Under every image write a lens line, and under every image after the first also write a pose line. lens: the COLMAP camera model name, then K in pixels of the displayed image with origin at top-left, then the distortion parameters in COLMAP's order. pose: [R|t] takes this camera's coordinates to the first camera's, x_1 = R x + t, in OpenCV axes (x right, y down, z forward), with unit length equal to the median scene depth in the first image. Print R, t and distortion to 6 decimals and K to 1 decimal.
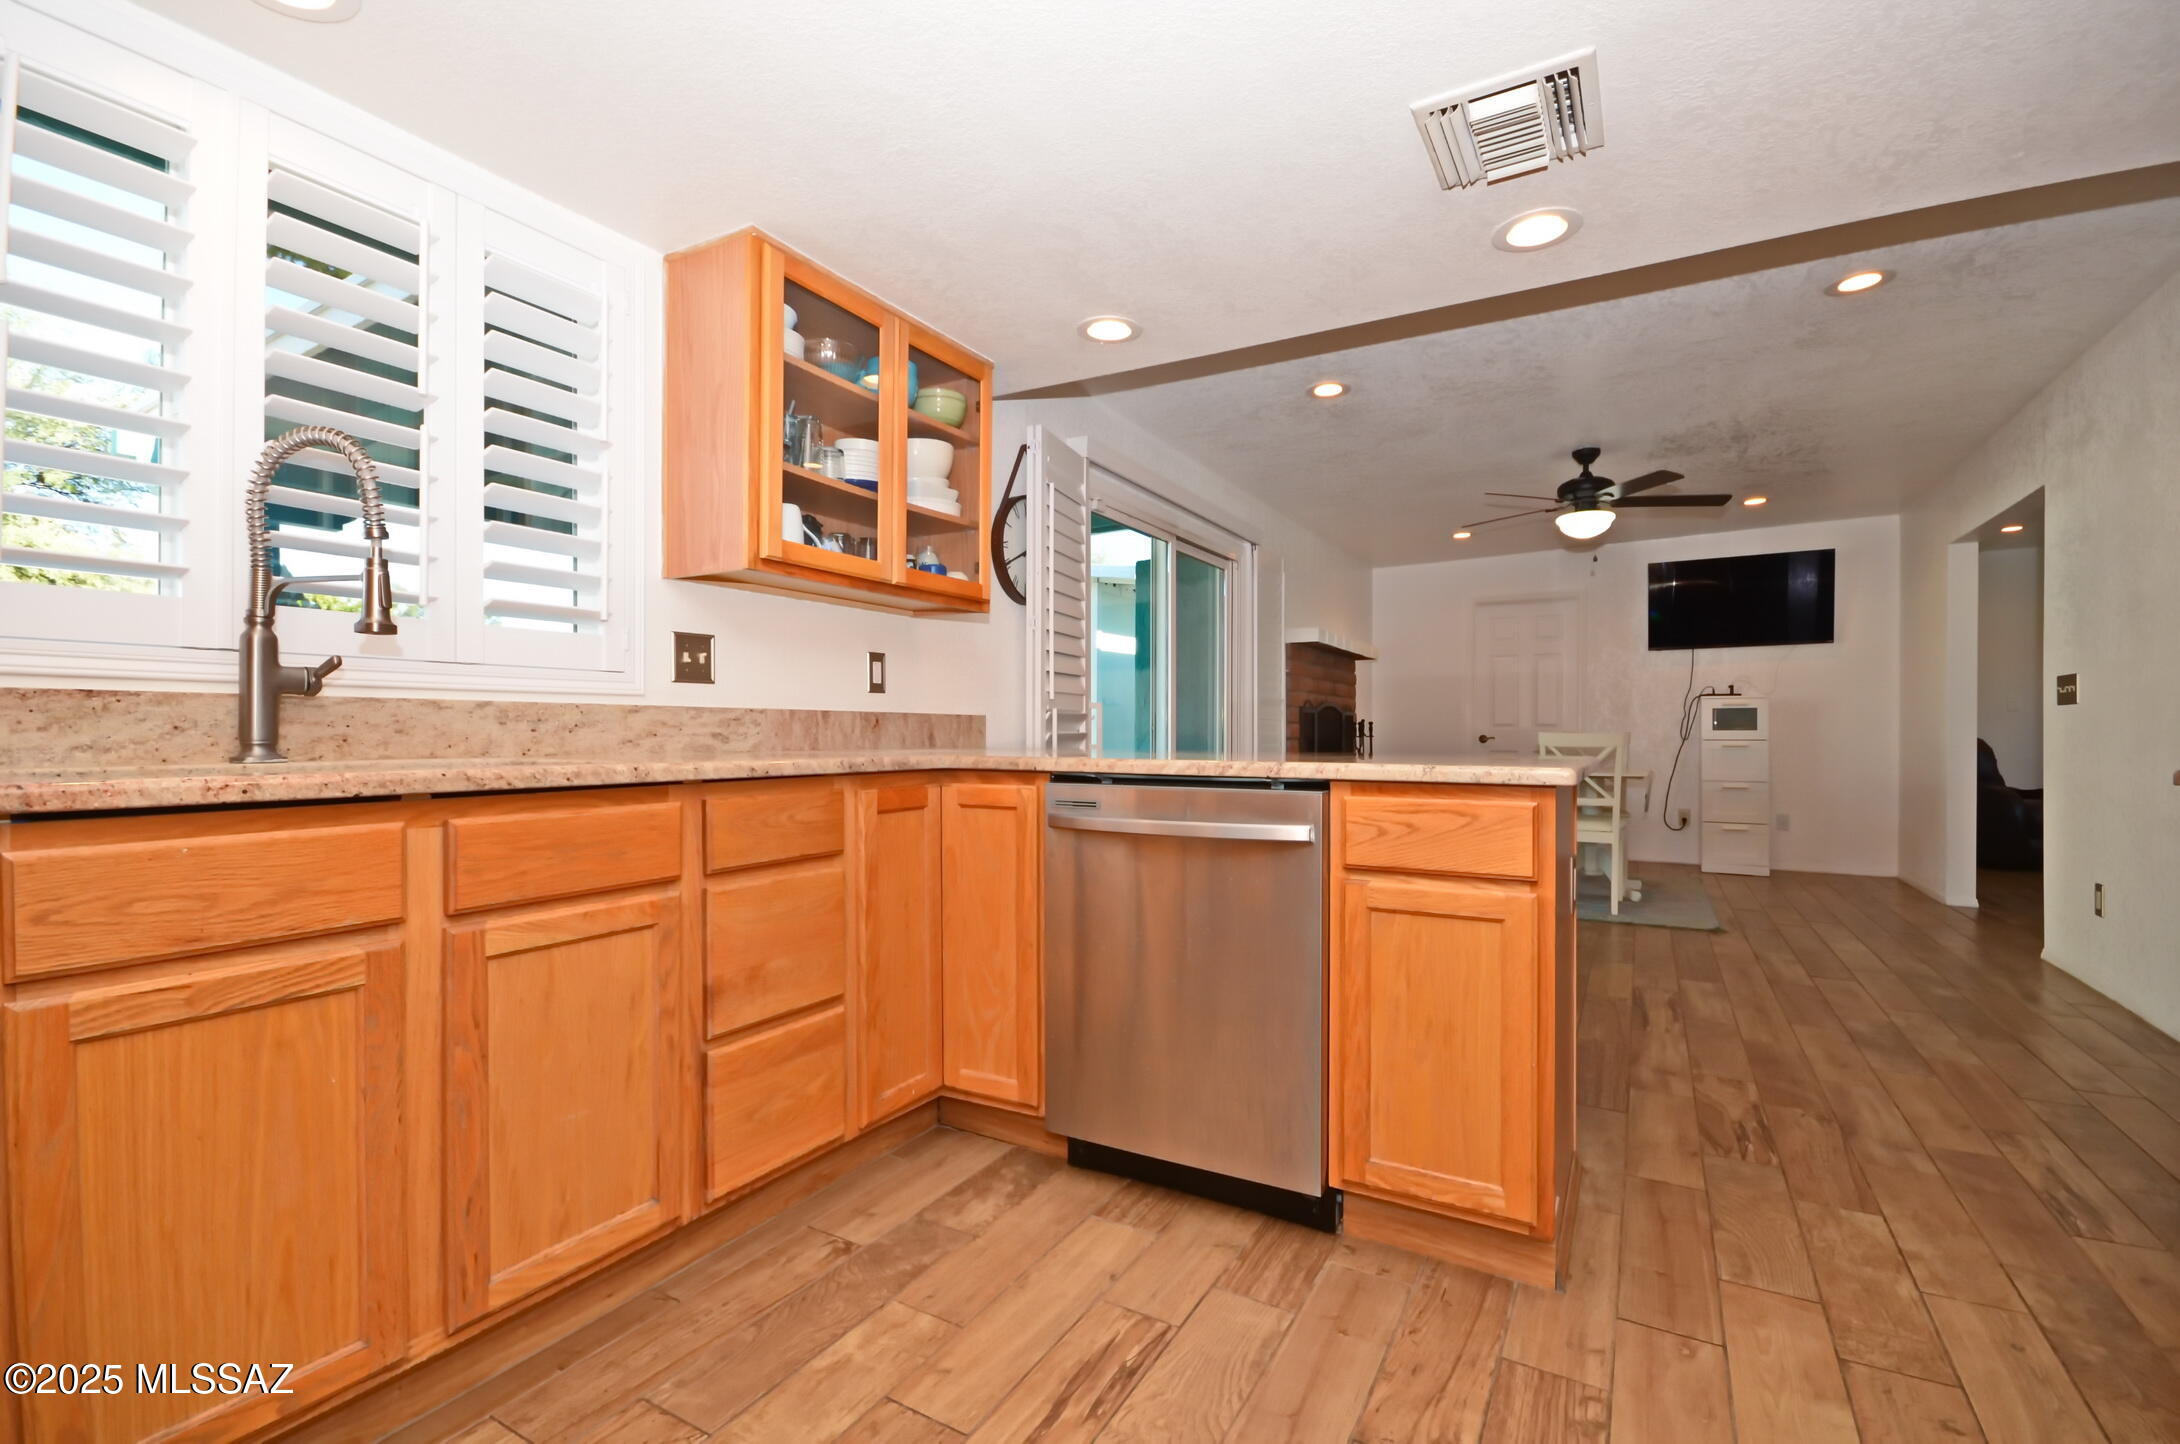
lens RADIAL K [[965.6, 0, 1092.8], [0, 965.6, 722.4], [0, 0, 1]] dist [0.000447, 0.000097]
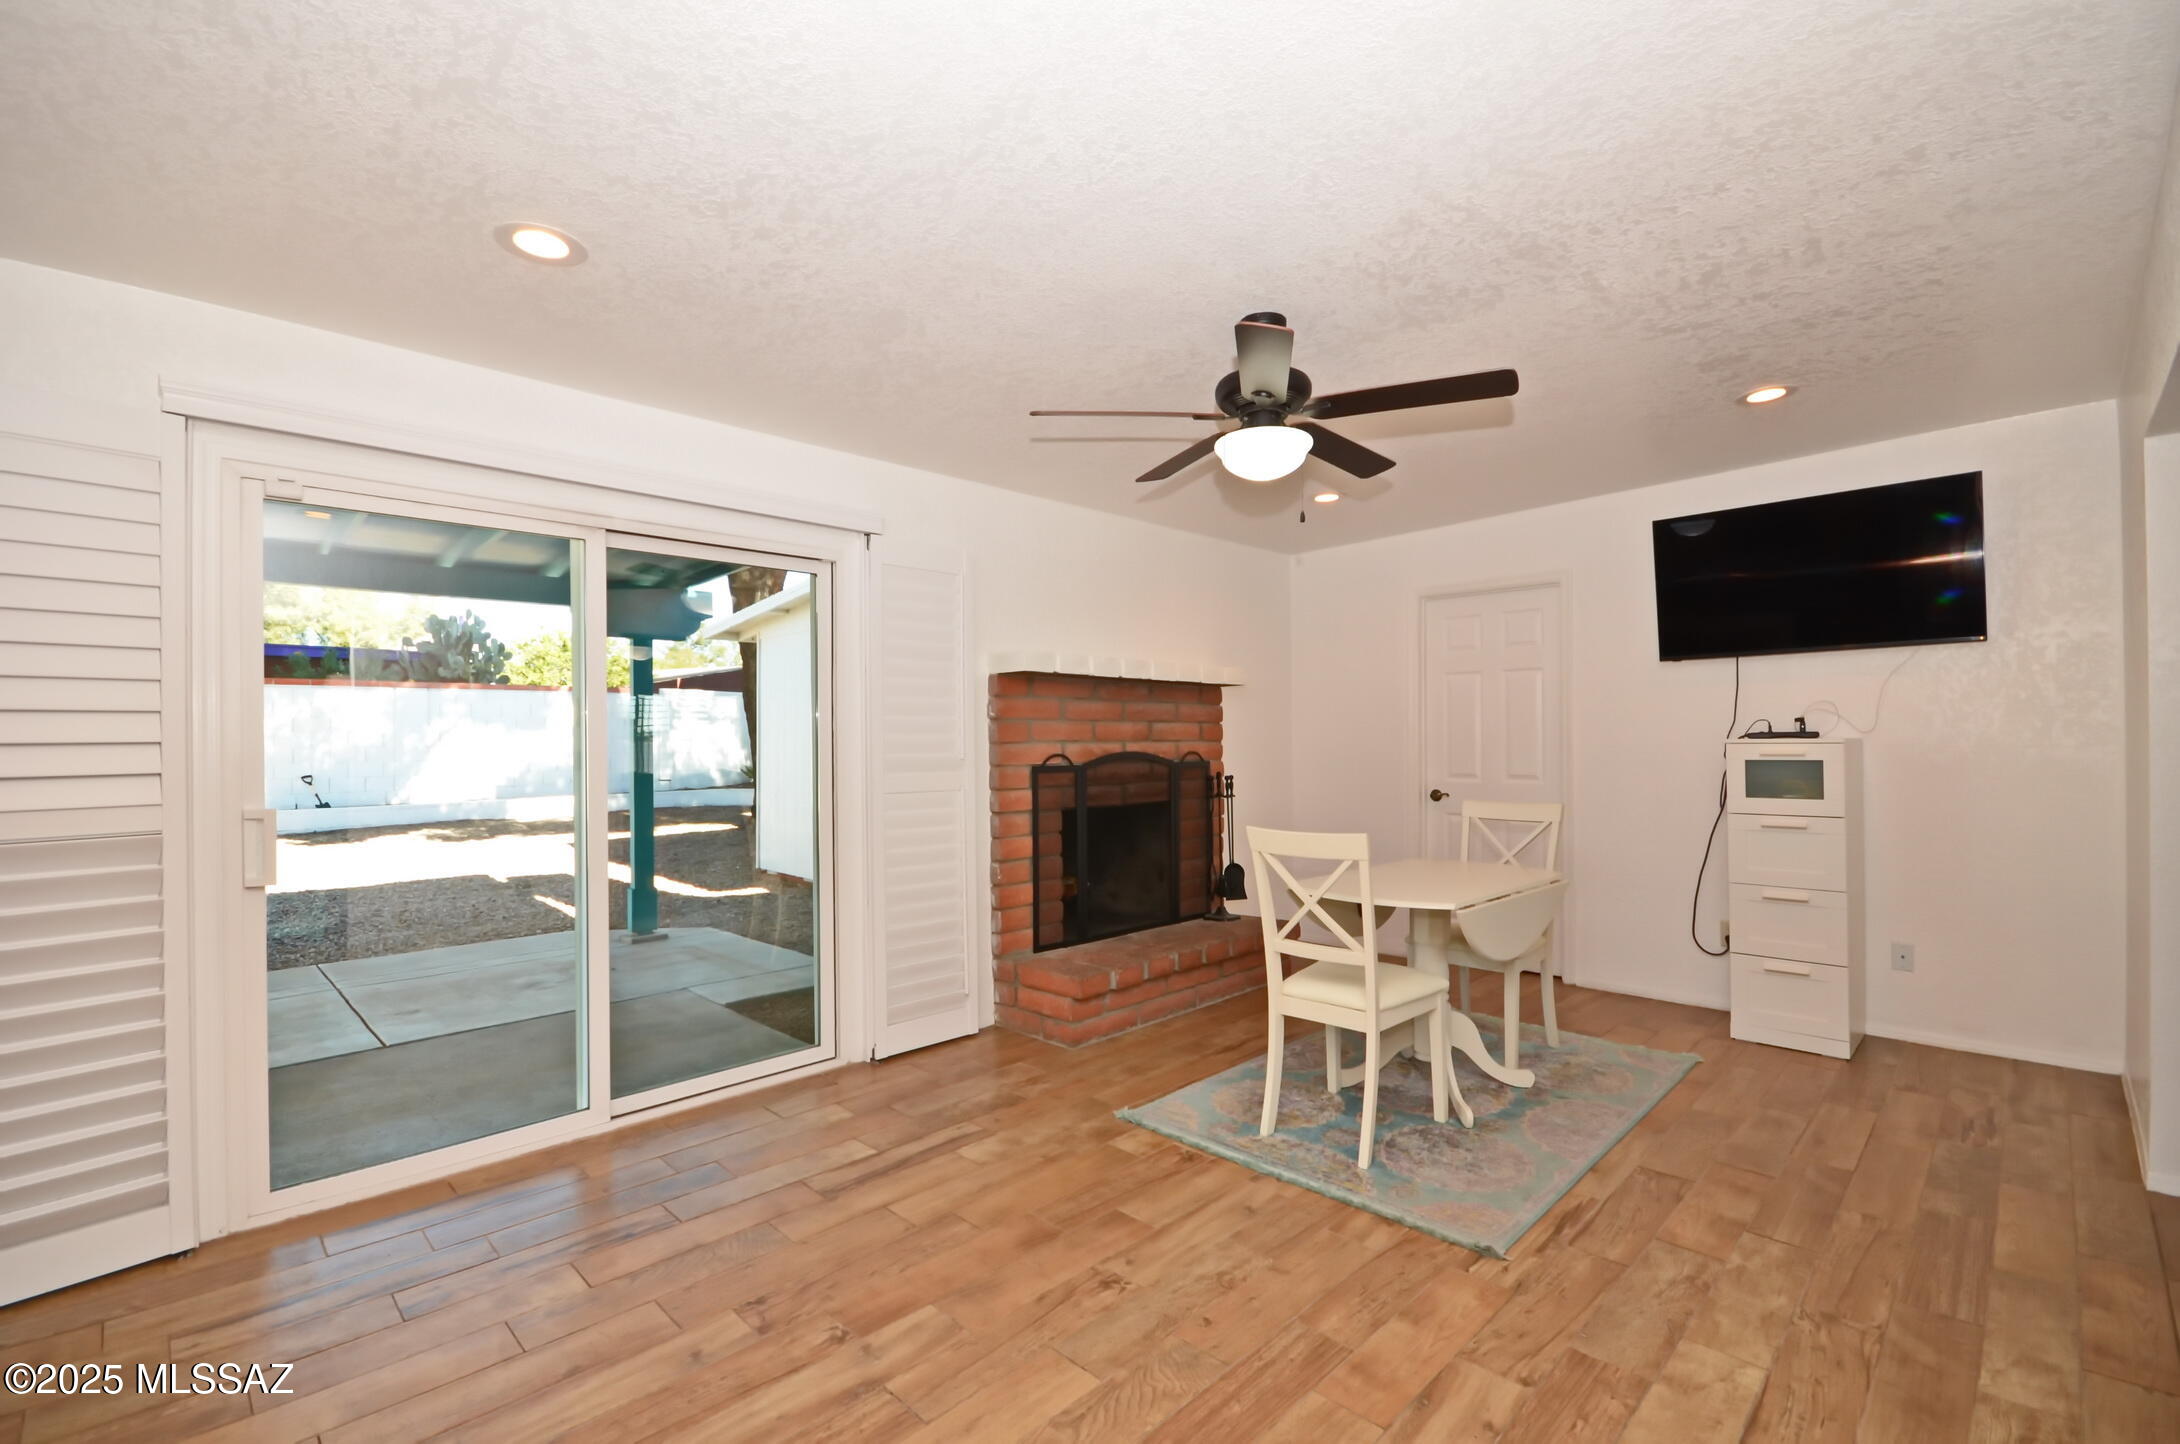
lens RADIAL K [[956.7, 0, 1087.7], [0, 956.7, 733.1], [0, 0, 1]] dist [-0.000972, -0.000164]
pose [[0.963990, -0.011270, -0.265700, 0.412572], [0.011771, 0.999931, 0.000294, -0.036047], [0.265678, -0.003411, 0.964056, 0.332693]]
